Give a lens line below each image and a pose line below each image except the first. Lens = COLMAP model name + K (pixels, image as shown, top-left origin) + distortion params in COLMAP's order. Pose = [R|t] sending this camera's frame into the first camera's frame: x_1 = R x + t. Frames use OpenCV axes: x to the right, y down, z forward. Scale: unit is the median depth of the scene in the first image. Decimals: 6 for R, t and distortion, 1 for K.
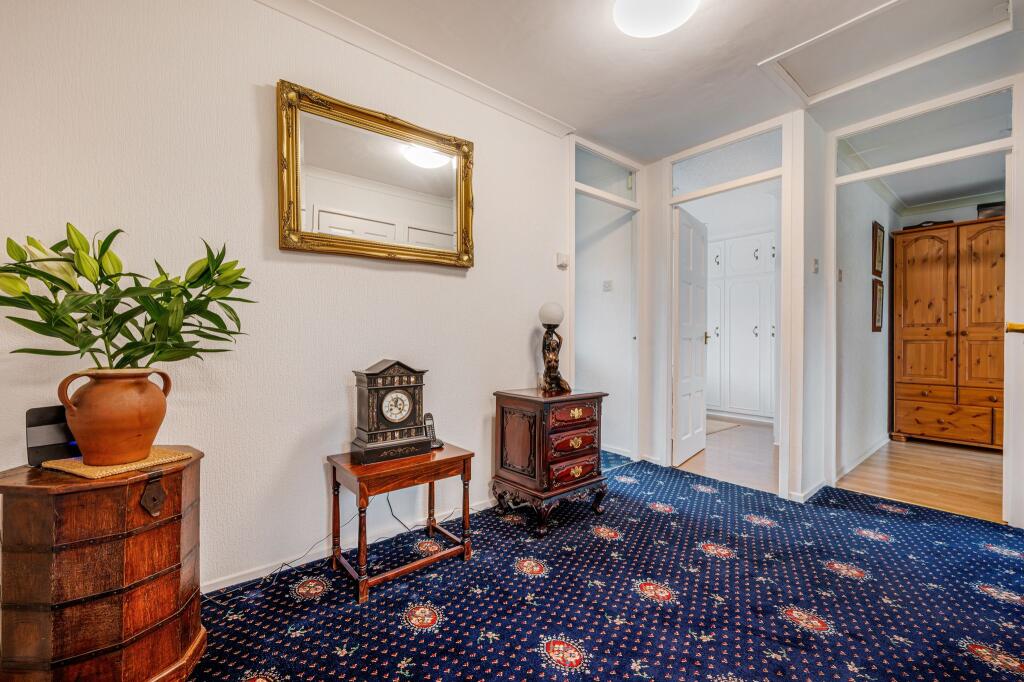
lens RADIAL K [[417.5, 0, 507.3], [0, 417.5, 342.4], [0, 0, 1]] dist [-0.002381, -0.000105]
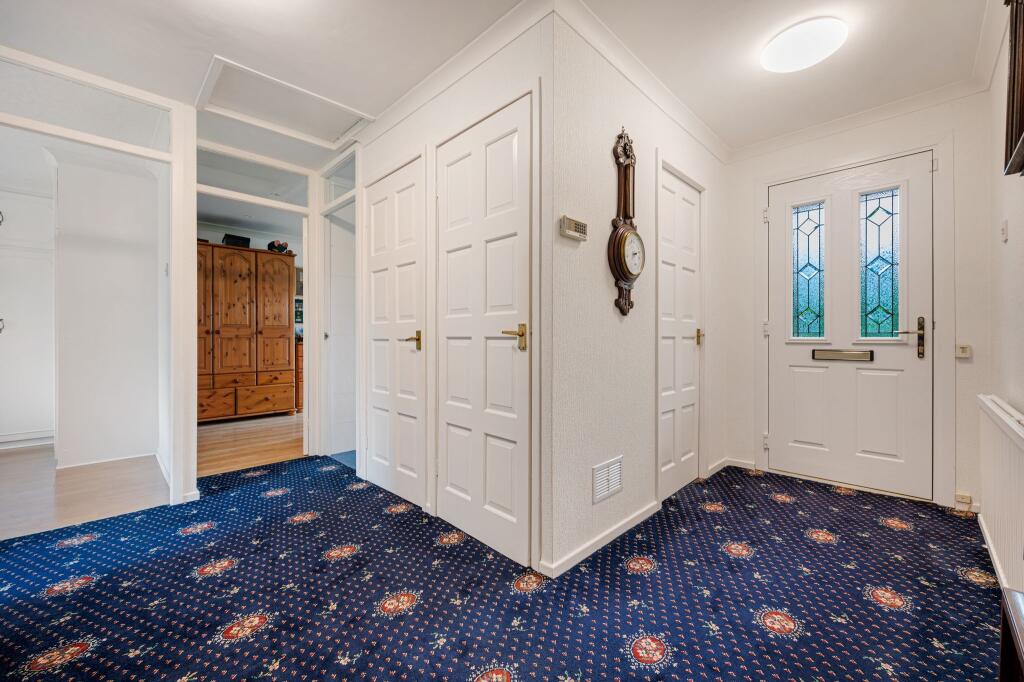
lens RADIAL K [[417.5, 0, 508.2], [0, 417.5, 337.4], [0, 0, 1]] dist [-0.002381, -0.000105]
pose [[-0.091822, -0.001996, 0.995773, -0.392279], [0.007678, 0.999967, 0.002713, -0.004072], [-0.995746, 0.007895, -0.091804, 0.369343]]
